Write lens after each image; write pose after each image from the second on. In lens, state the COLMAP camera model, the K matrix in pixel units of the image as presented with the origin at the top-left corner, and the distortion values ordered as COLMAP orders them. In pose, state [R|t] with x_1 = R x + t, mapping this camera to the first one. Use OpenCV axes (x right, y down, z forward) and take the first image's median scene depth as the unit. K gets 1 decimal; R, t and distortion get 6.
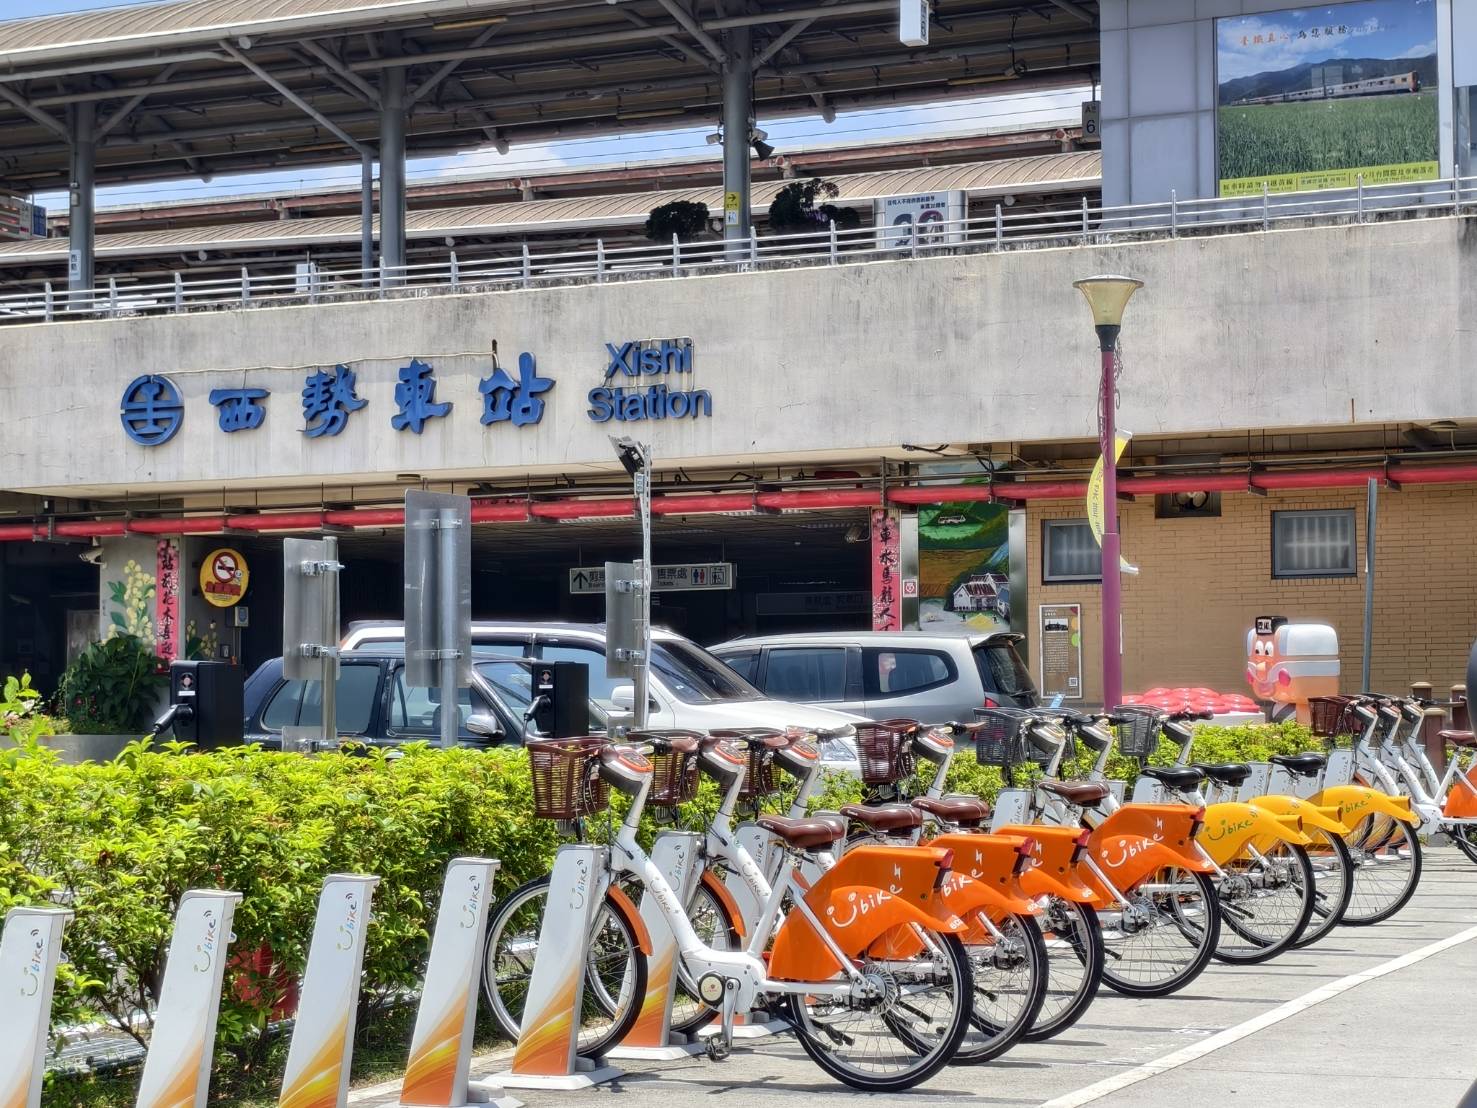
lens RADIAL K [[3043.0, 0, 738.5], [0, 3043.0, 554.0], [0, 0, 1]] dist [0.278162, -2.038677]
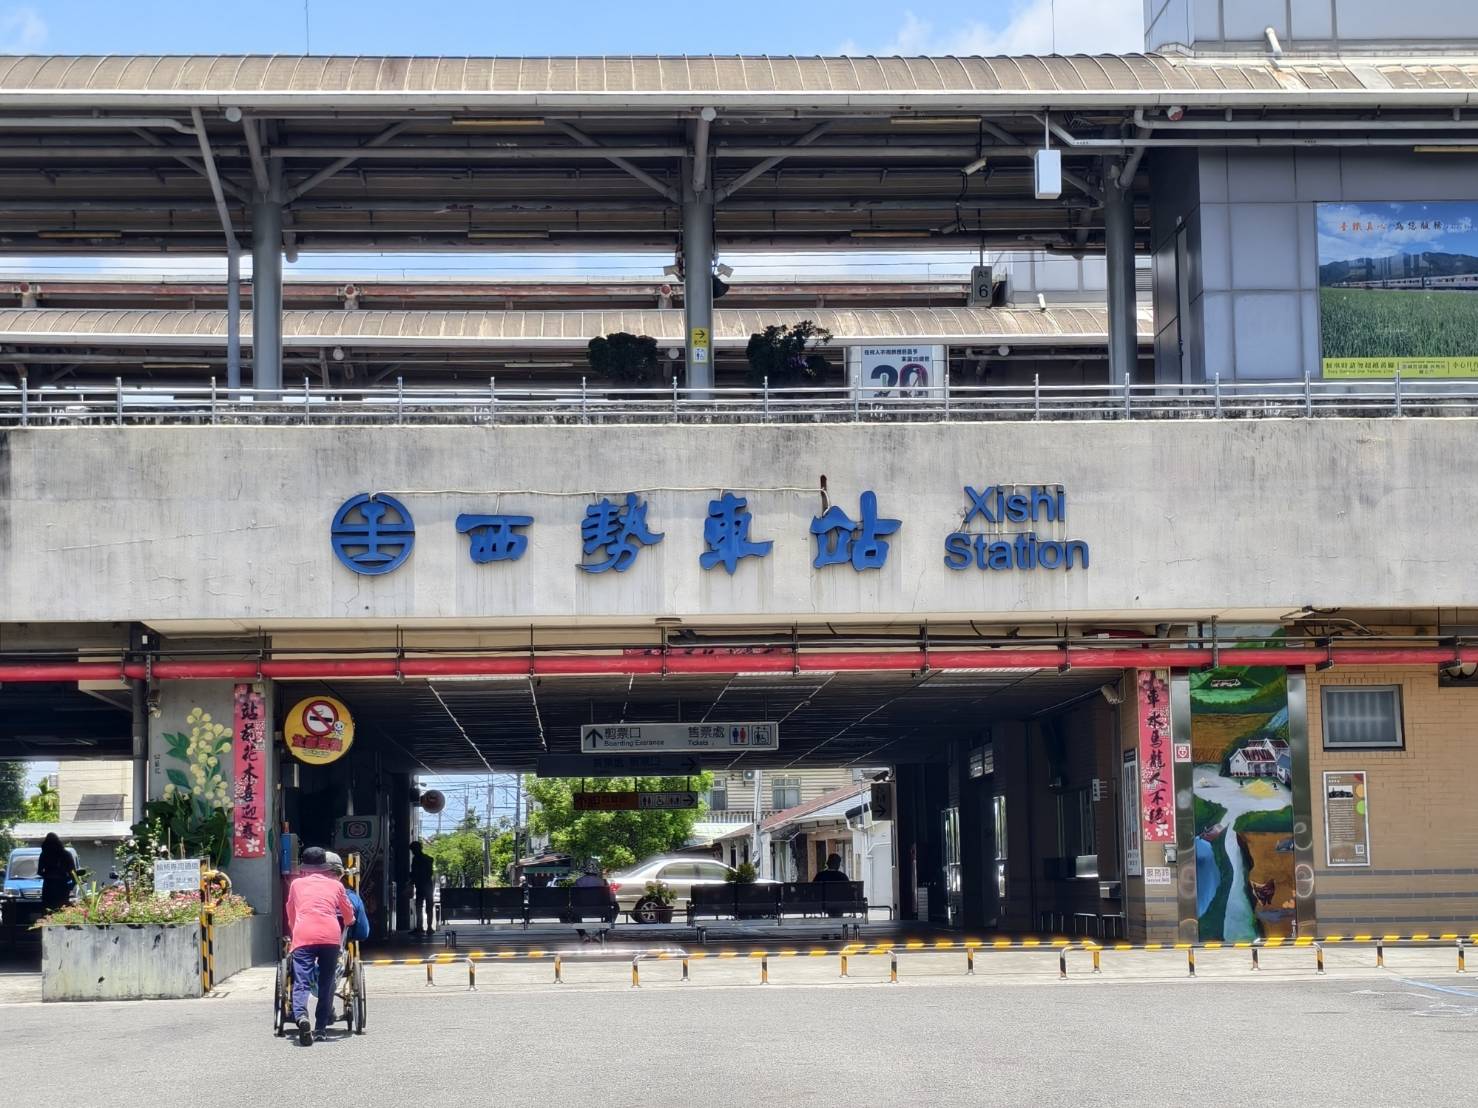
lens RADIAL K [[3045.1, 0, 739.0], [0, 3045.1, 554.0], [0, 0, 1]] dist [0.278162, -2.038677]
pose [[0.875125, 0.042862, 0.481995, -0.521142], [-0.016787, 0.998159, -0.058283, 0.007006], [-0.483606, 0.042914, 0.874233, 0.203366]]
